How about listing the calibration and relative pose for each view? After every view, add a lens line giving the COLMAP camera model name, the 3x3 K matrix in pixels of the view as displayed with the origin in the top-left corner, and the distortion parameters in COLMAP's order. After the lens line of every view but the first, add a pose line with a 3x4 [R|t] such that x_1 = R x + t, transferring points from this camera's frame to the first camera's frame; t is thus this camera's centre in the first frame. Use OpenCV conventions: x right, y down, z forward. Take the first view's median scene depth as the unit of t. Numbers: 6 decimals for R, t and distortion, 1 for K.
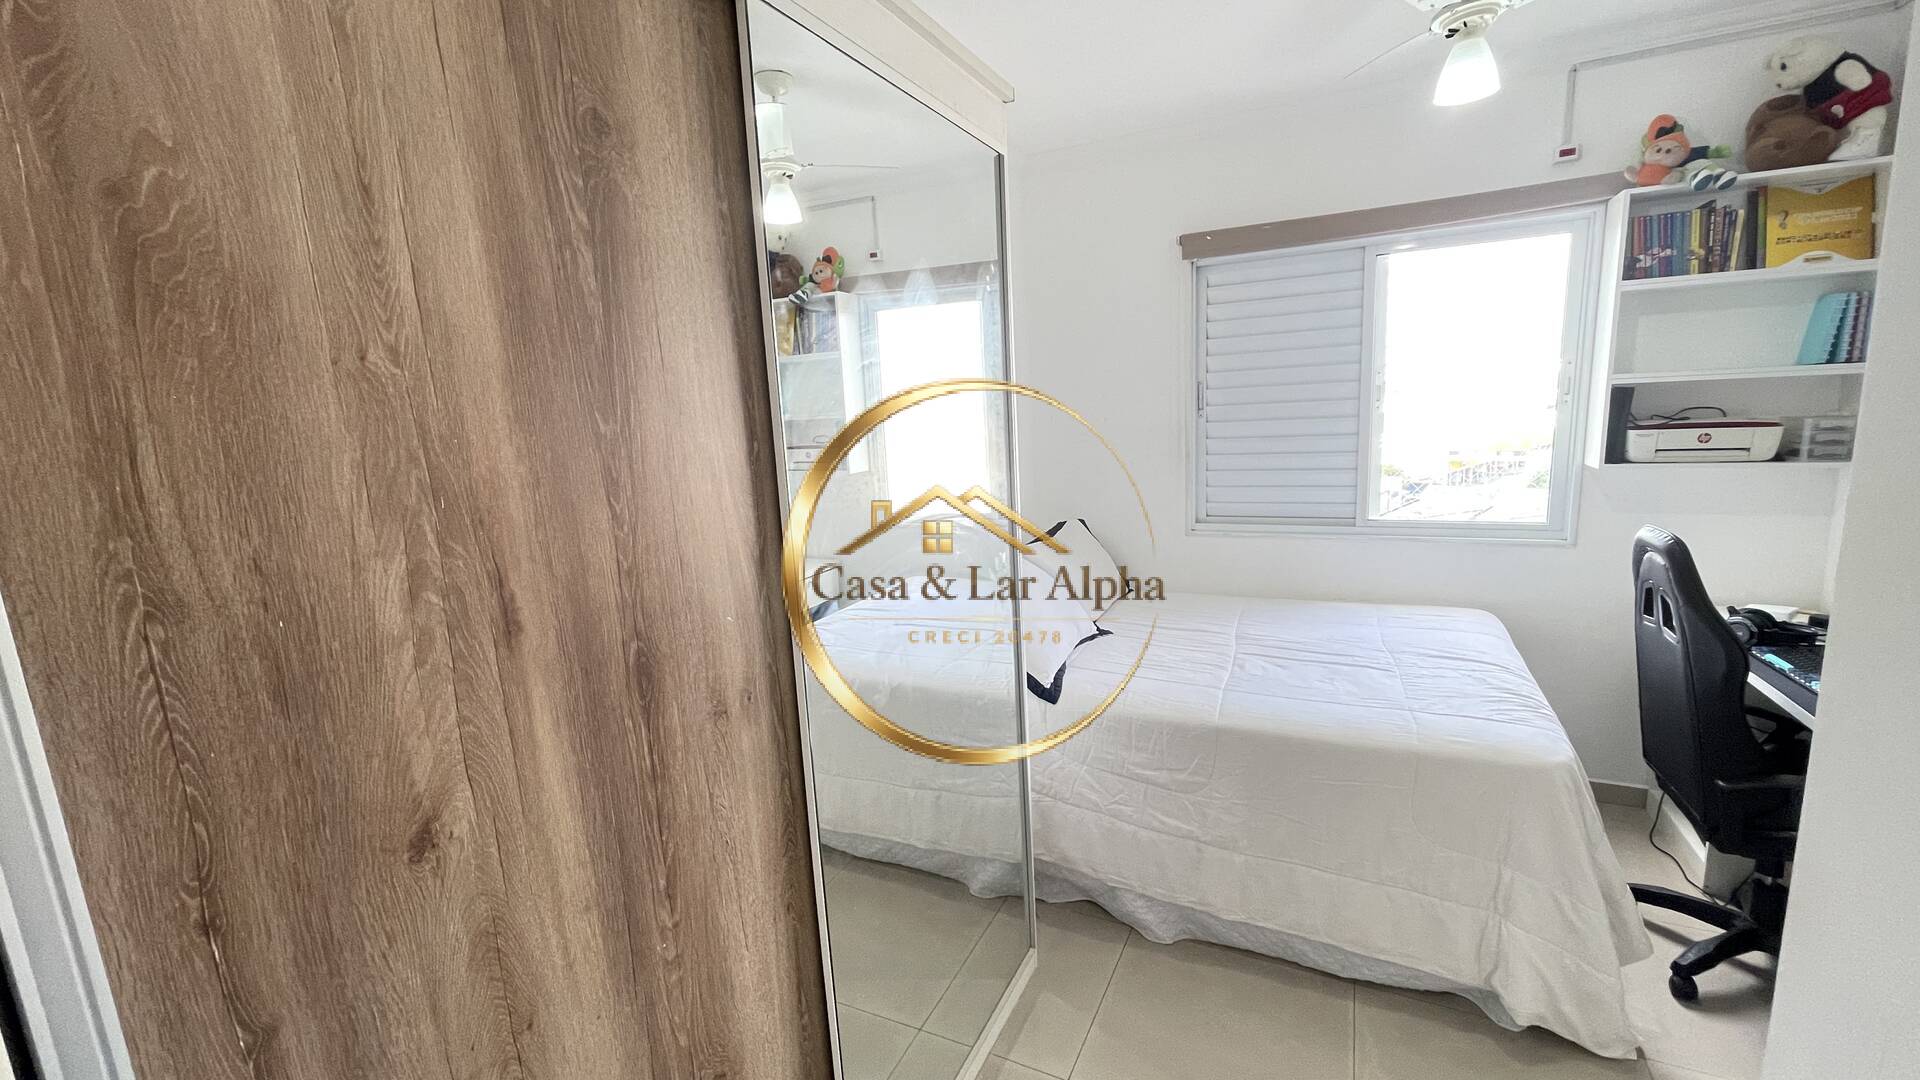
lens RADIAL K [[772.1, 0, 956.0], [0, 772.1, 539.9], [0, 0, 1]] dist [-0.004047, 0.000908]
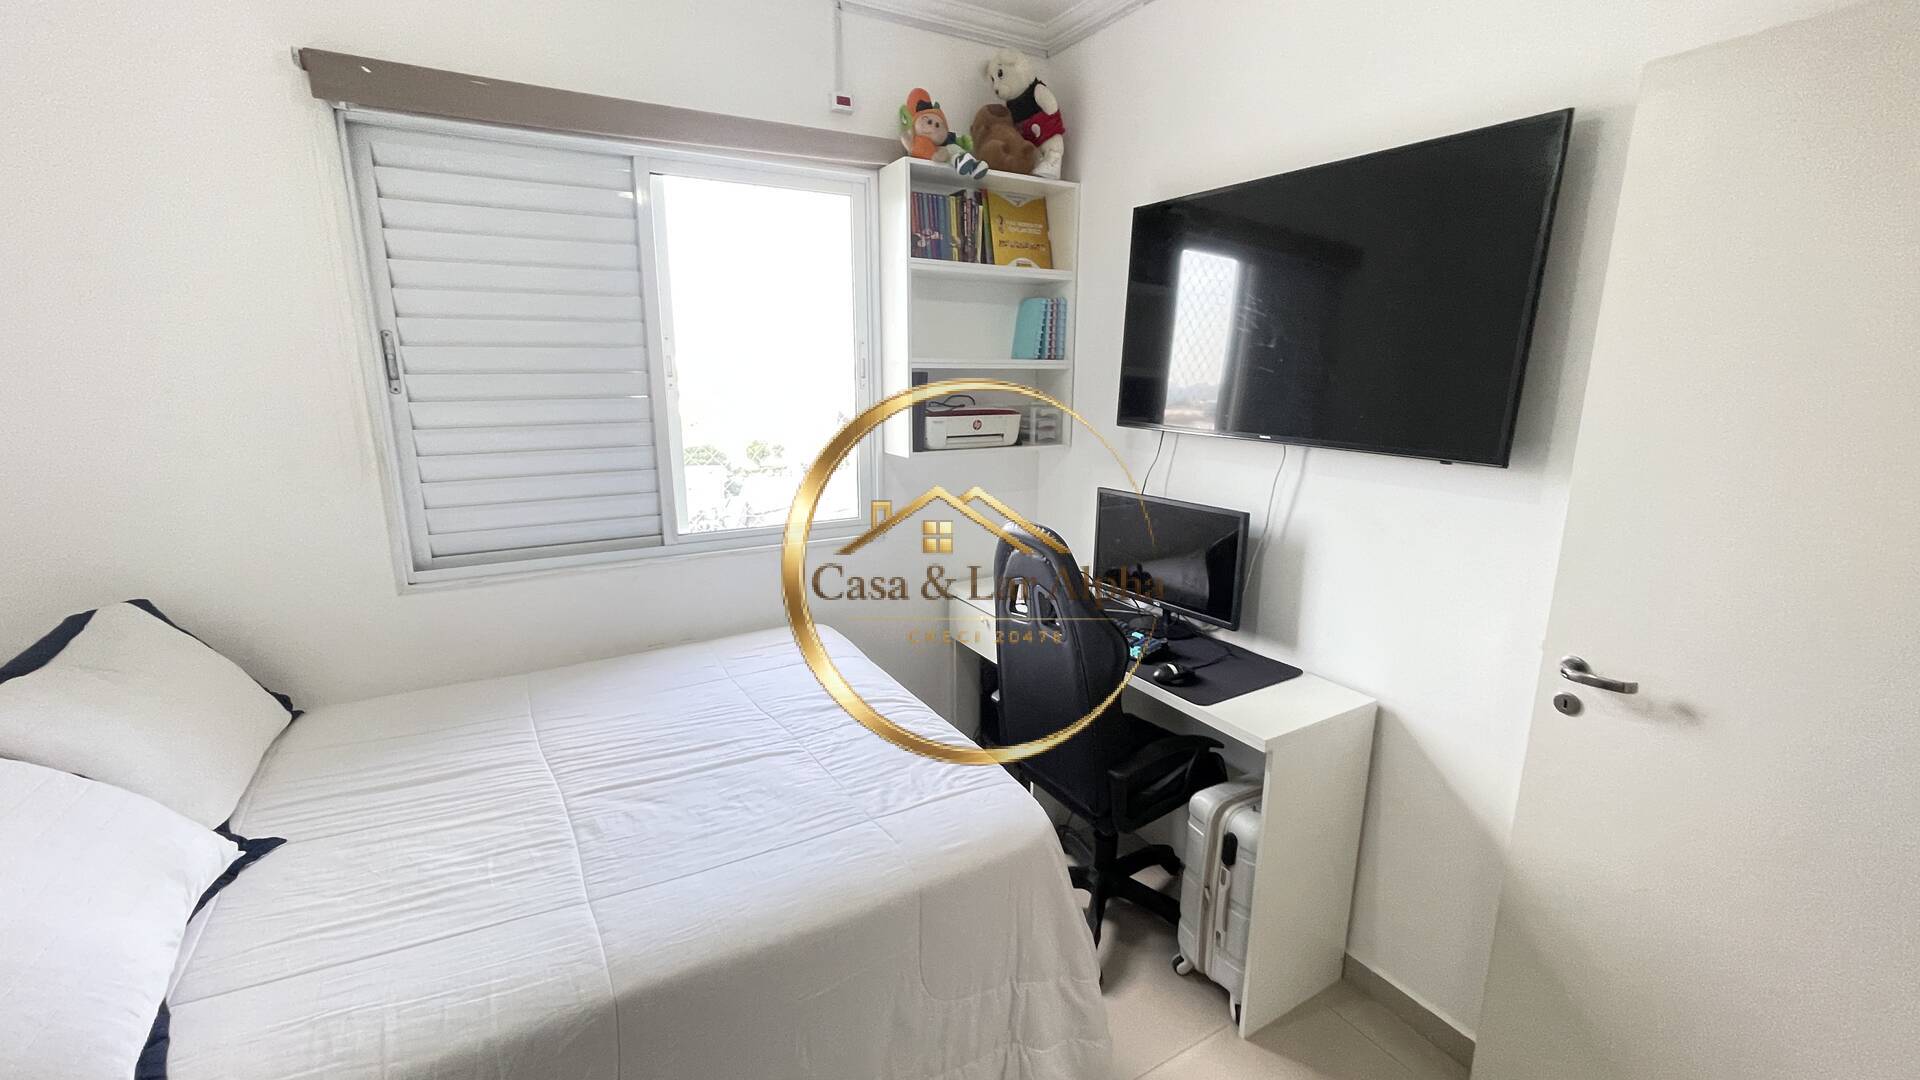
lens RADIAL K [[772.1, 0, 950.3], [0, 772.1, 541.4], [0, 0, 1]] dist [-0.004047, 0.000908]
pose [[0.549961, -0.129854, 0.825034, 0.072450], [0.113181, 0.990314, 0.080423, -0.065132], [-0.827486, 0.049149, 0.559331, 0.460688]]
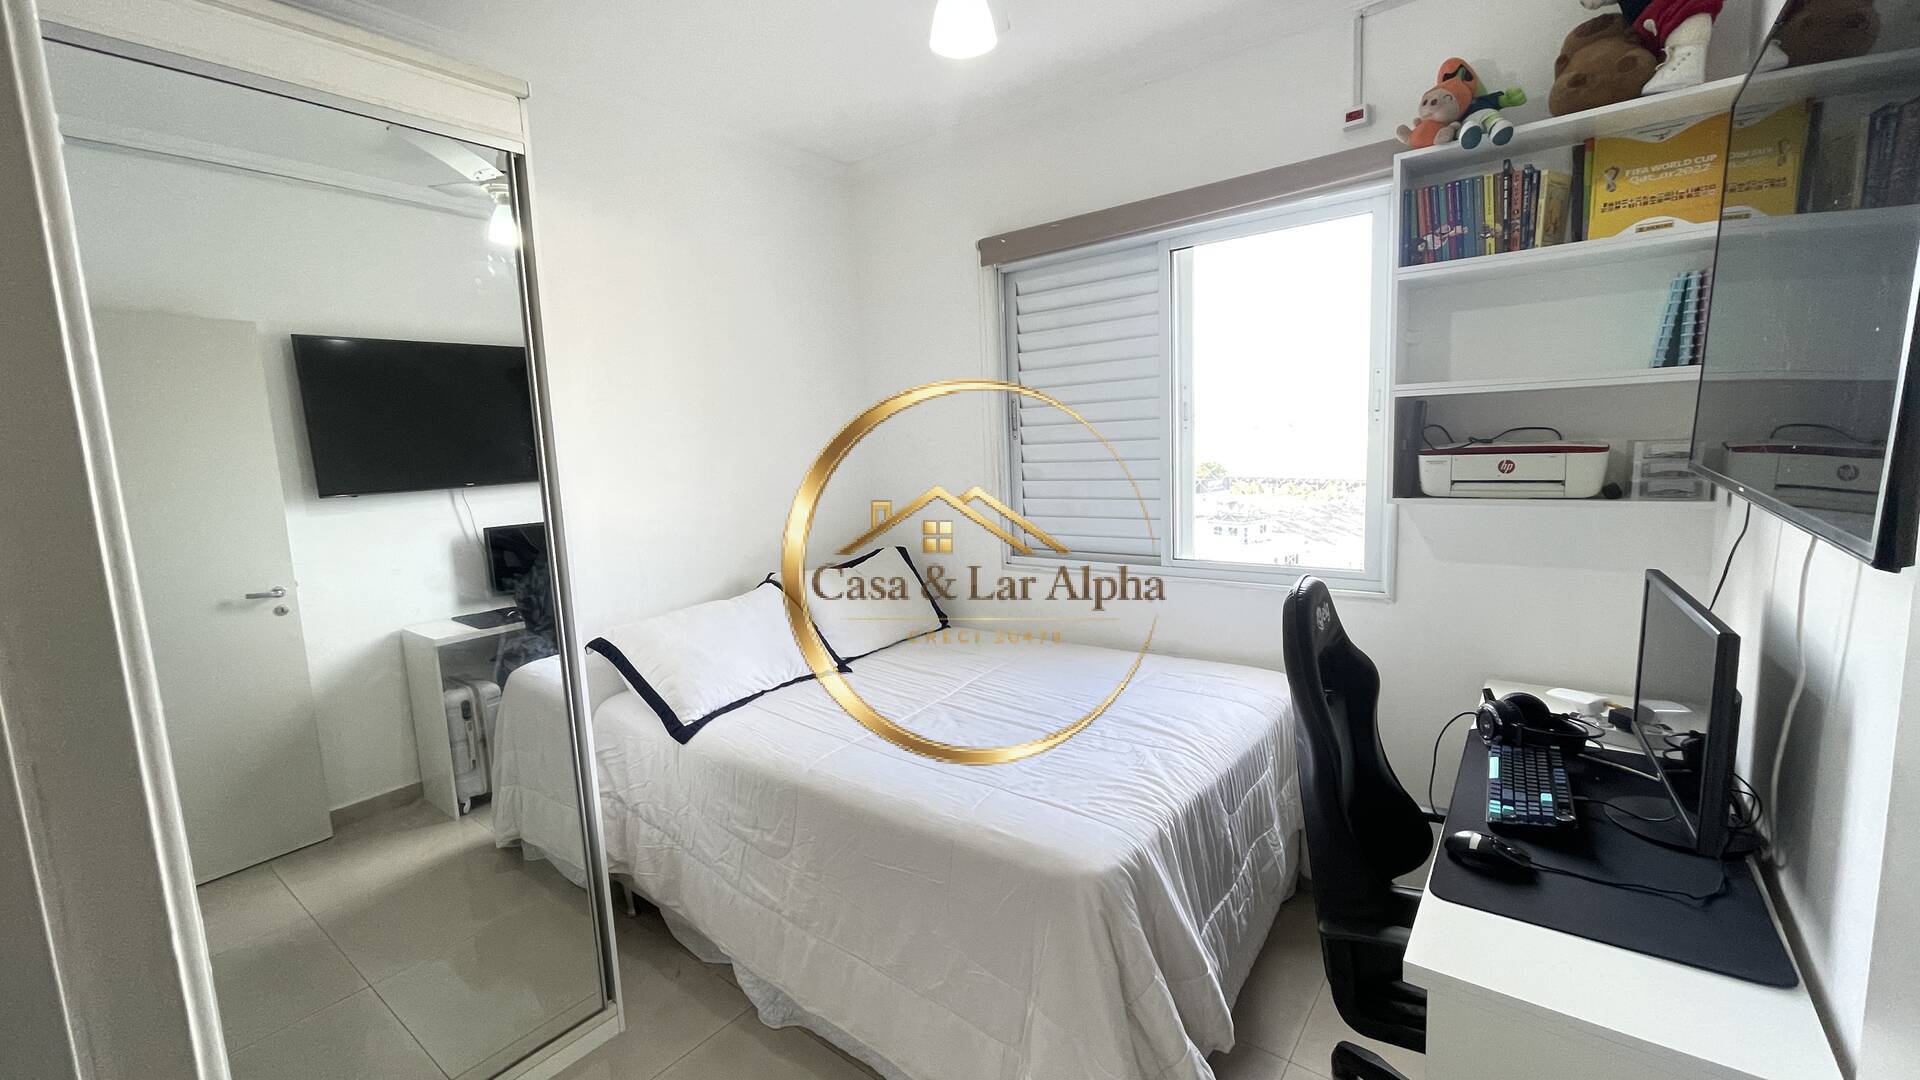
lens RADIAL K [[772.1, 0, 953.8], [0, 772.1, 539.7], [0, 0, 1]] dist [-0.004047, 0.000908]
pose [[0.979803, 0.032194, -0.197355, 0.595141], [-0.038563, 0.998849, -0.028516, -0.016714], [0.196210, 0.035551, 0.979917, 0.145068]]
